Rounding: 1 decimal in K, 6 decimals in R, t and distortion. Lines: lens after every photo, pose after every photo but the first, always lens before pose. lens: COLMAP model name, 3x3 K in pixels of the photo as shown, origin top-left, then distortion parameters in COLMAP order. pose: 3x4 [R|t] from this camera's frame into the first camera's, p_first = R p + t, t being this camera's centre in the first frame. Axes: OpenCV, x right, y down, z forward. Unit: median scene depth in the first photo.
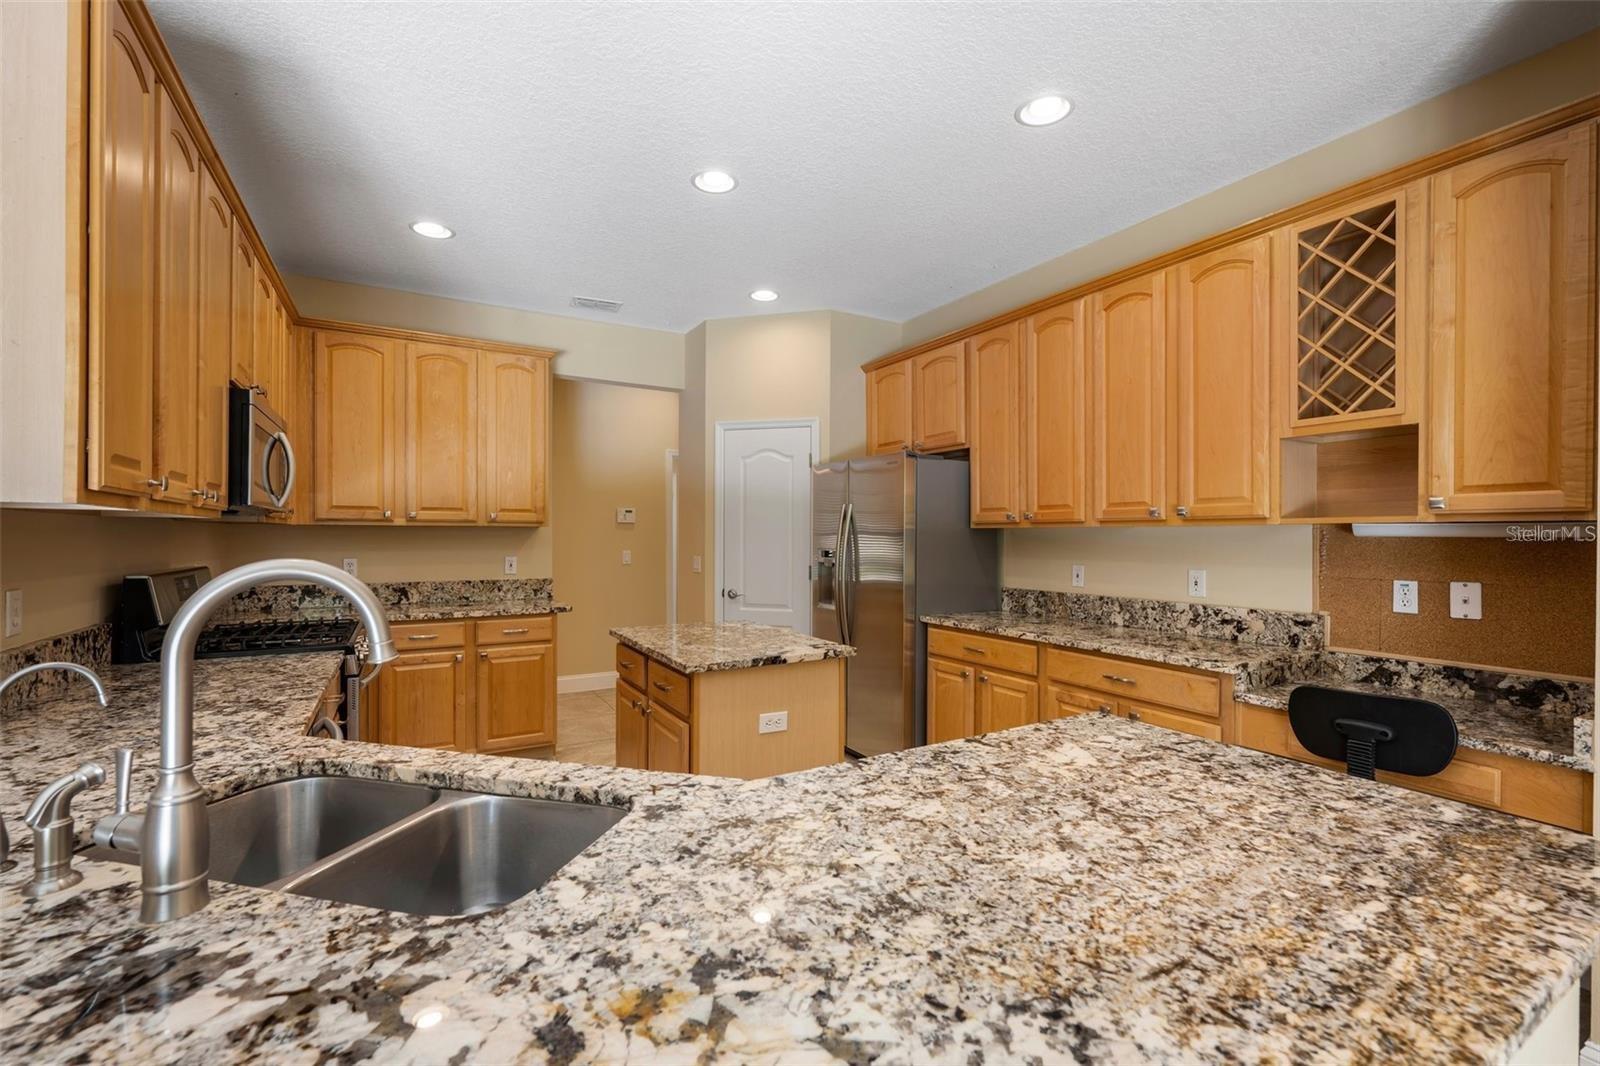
lens RADIAL K [[669.6, 0, 796.3], [0, 669.6, 538.0], [0, 0, 1]] dist [-0.006345, 0.000188]
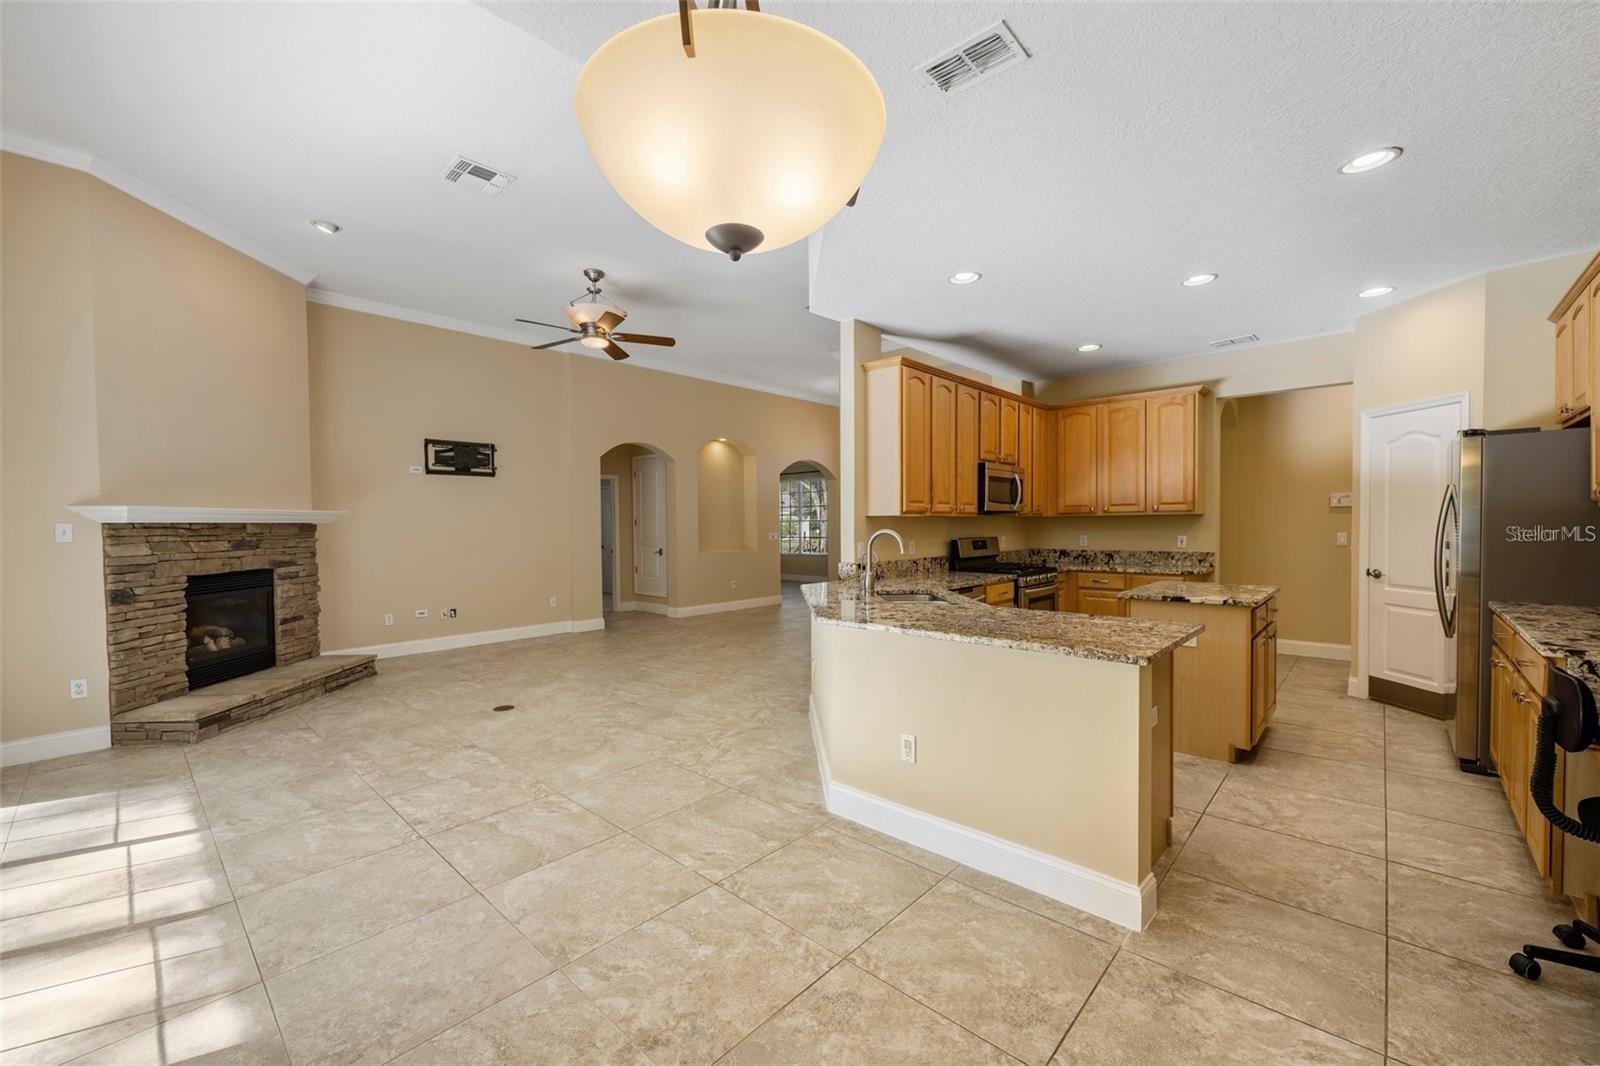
lens RADIAL K [[639.7, 0, 798.3], [0, 639.7, 538.0], [0, 0, 1]] dist [-0.001942, 0.000375]
pose [[0.291819, 0.015573, -0.956347, 0.926079], [0.009672, 0.999768, 0.019231, -0.000867], [0.956425, -0.014862, 0.291601, -0.248802]]
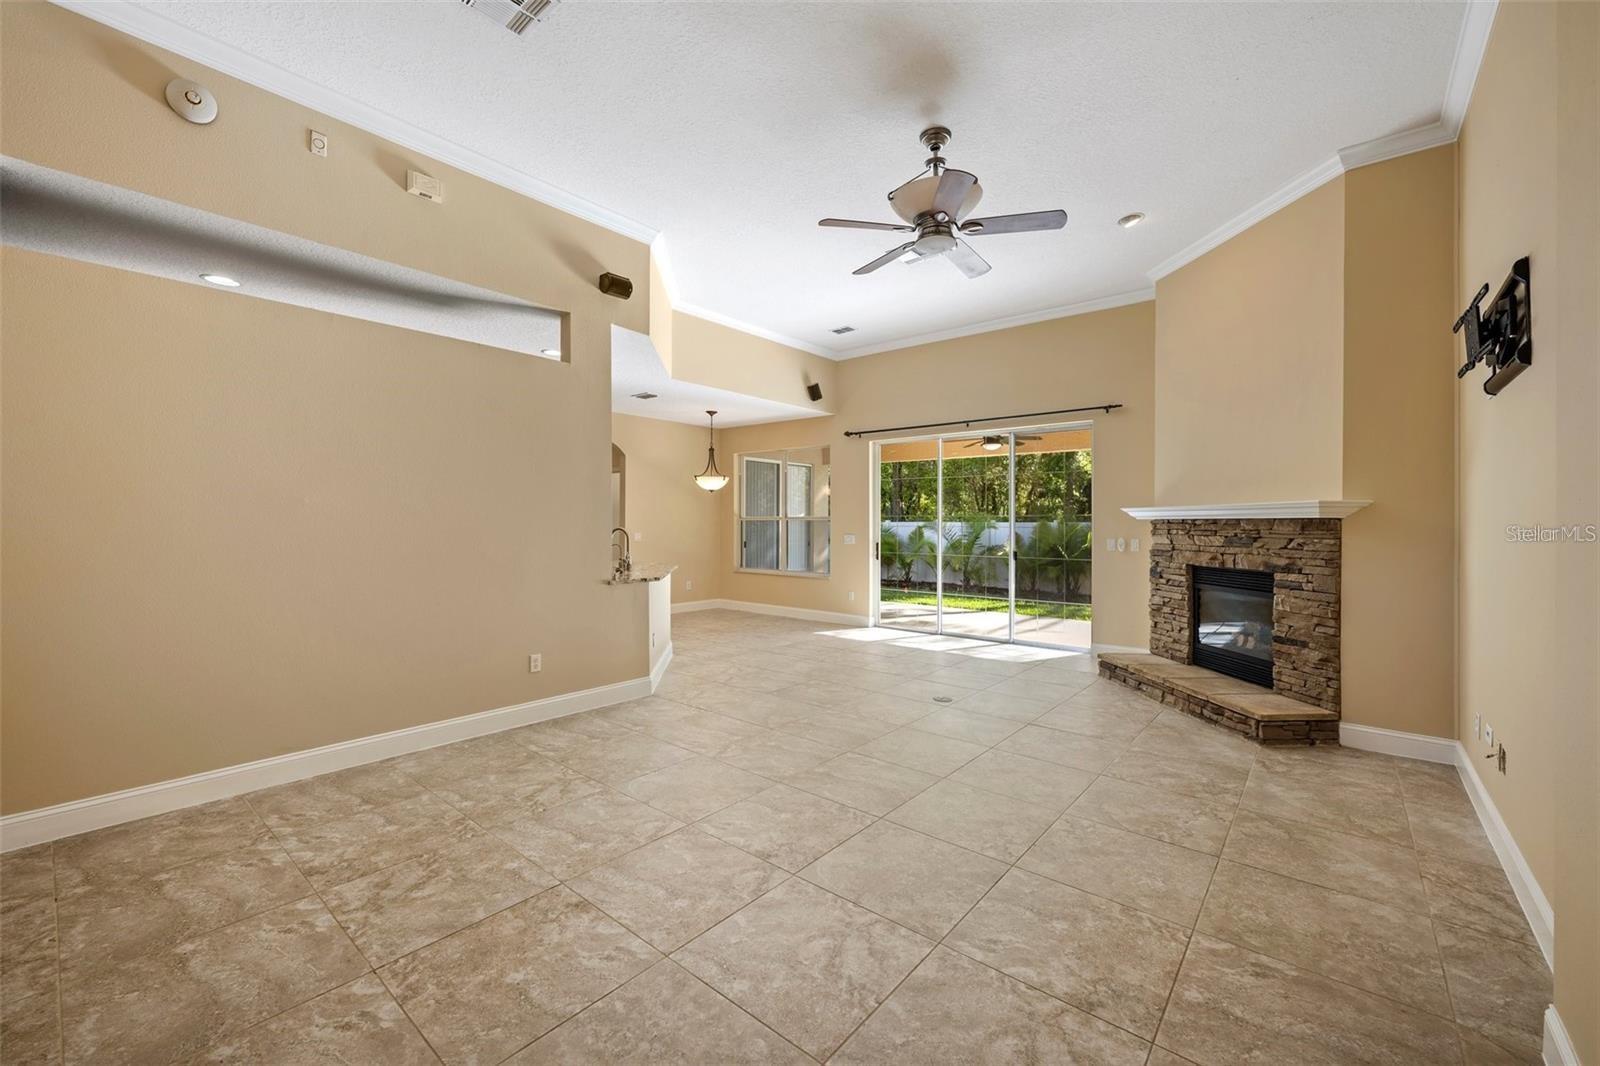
lens RADIAL K [[639.7, 0, 796.5], [0, 639.7, 523.9], [0, 0, 1]] dist [-0.001942, 0.000375]
pose [[-0.340709, -0.007051, 0.940142, -2.238211], [-0.002287, 0.999975, 0.006671, -0.017482], [-0.940166, 0.000123, -0.340717, 0.430436]]
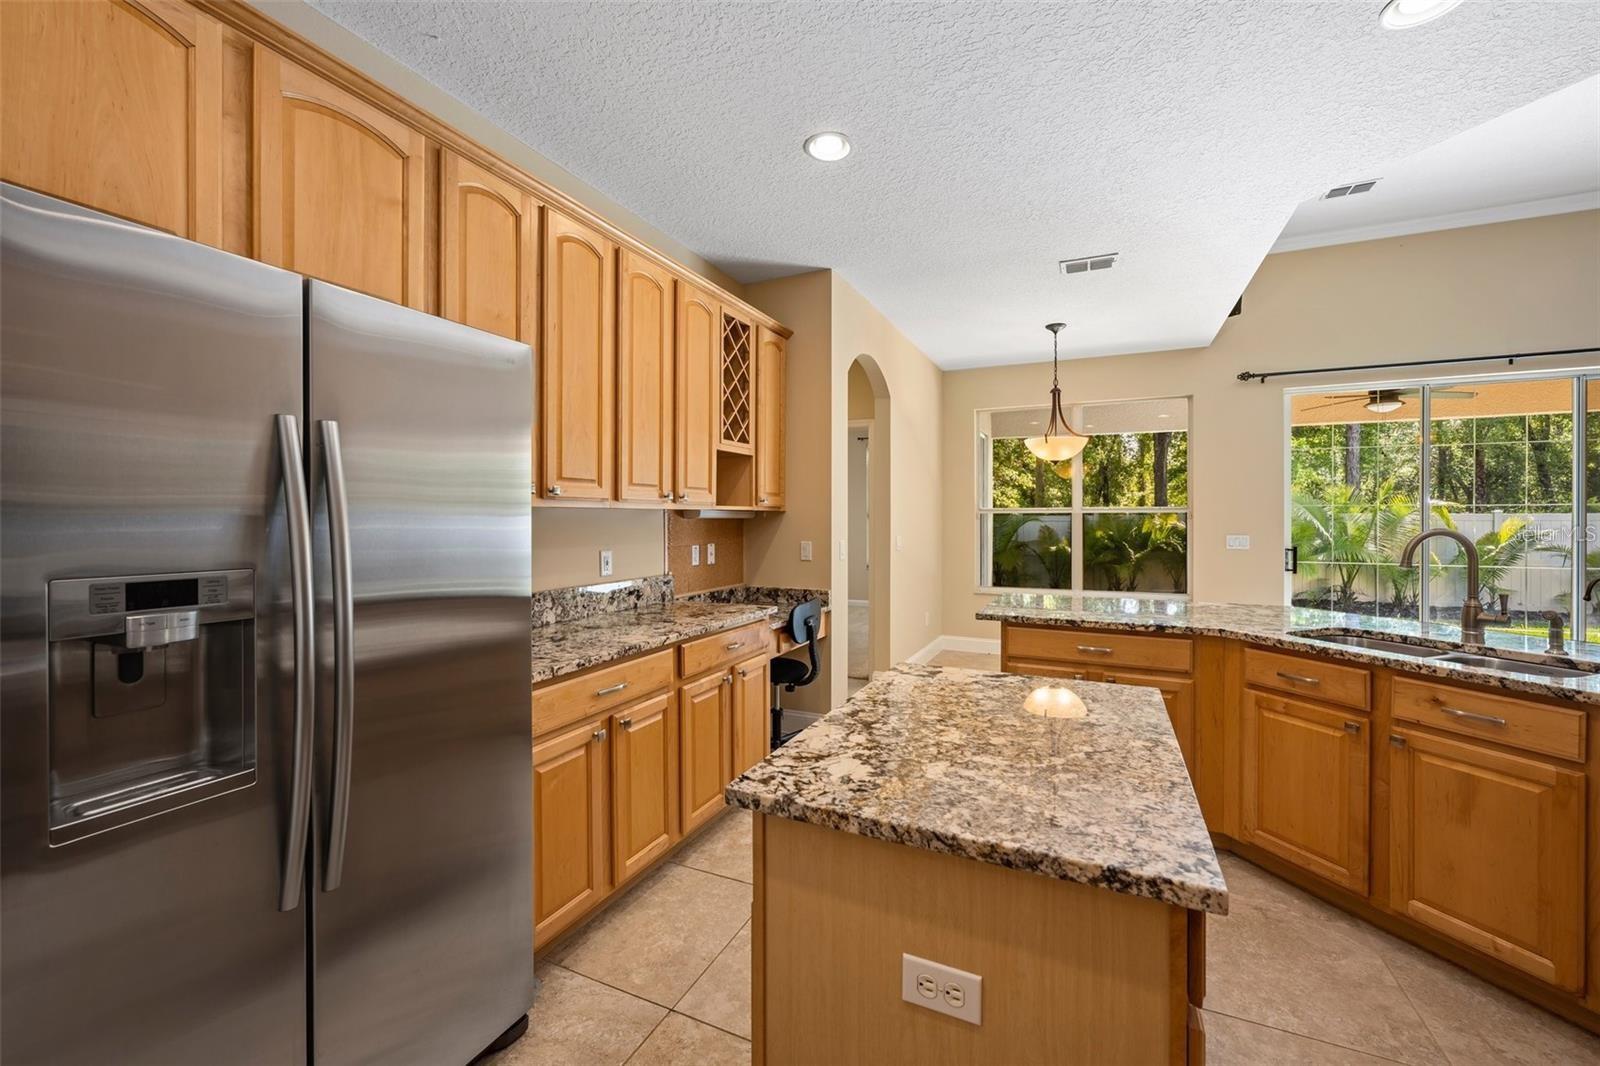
lens RADIAL K [[639.7, 0, 799.6], [0, 639.7, 521.4], [0, 0, 1]] dist [-0.001942, 0.000375]
pose [[-0.569512, -0.009109, 0.821933, -0.394176], [-0.000413, 0.999942, 0.010796, -0.008240], [-0.821983, 0.005809, -0.569482, 1.312178]]
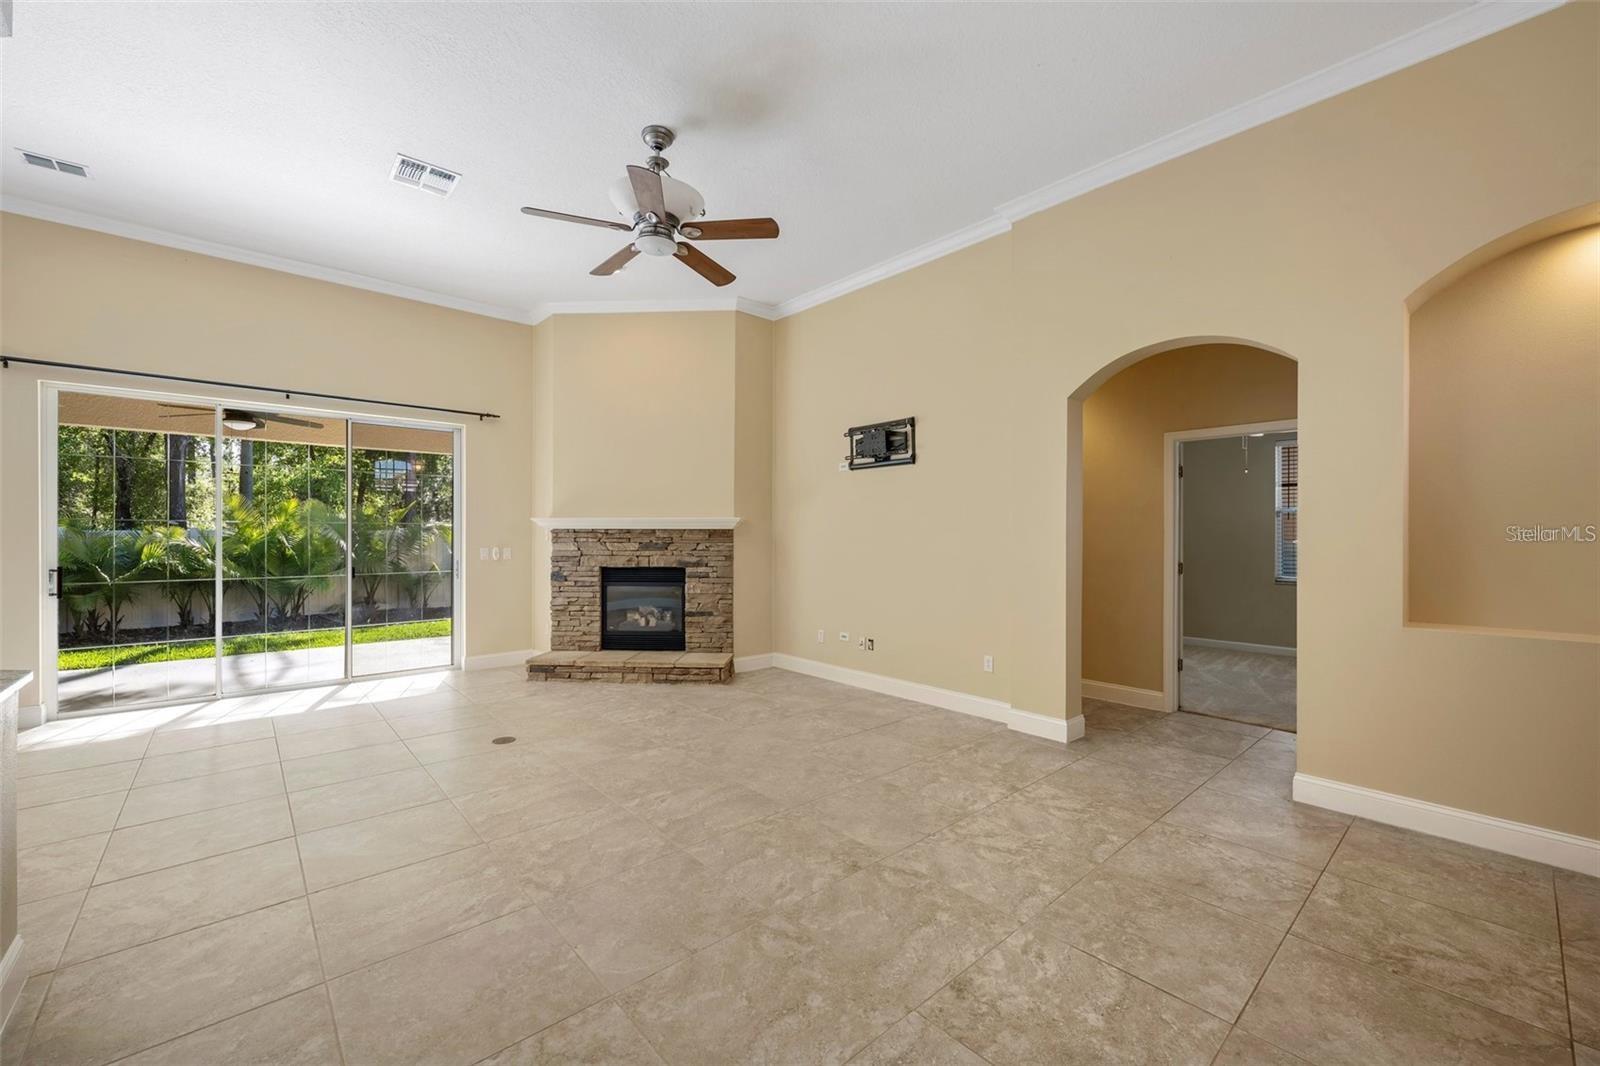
lens RADIAL K [[639.7, 0, 795.8], [0, 639.7, 530.5], [0, 0, 1]] dist [-0.001942, 0.000375]
pose [[-0.979859, -0.006731, -0.199578, -1.151314], [-0.005768, 0.999969, -0.005405, -0.007964], [0.199609, -0.004145, -0.979867, 1.004860]]
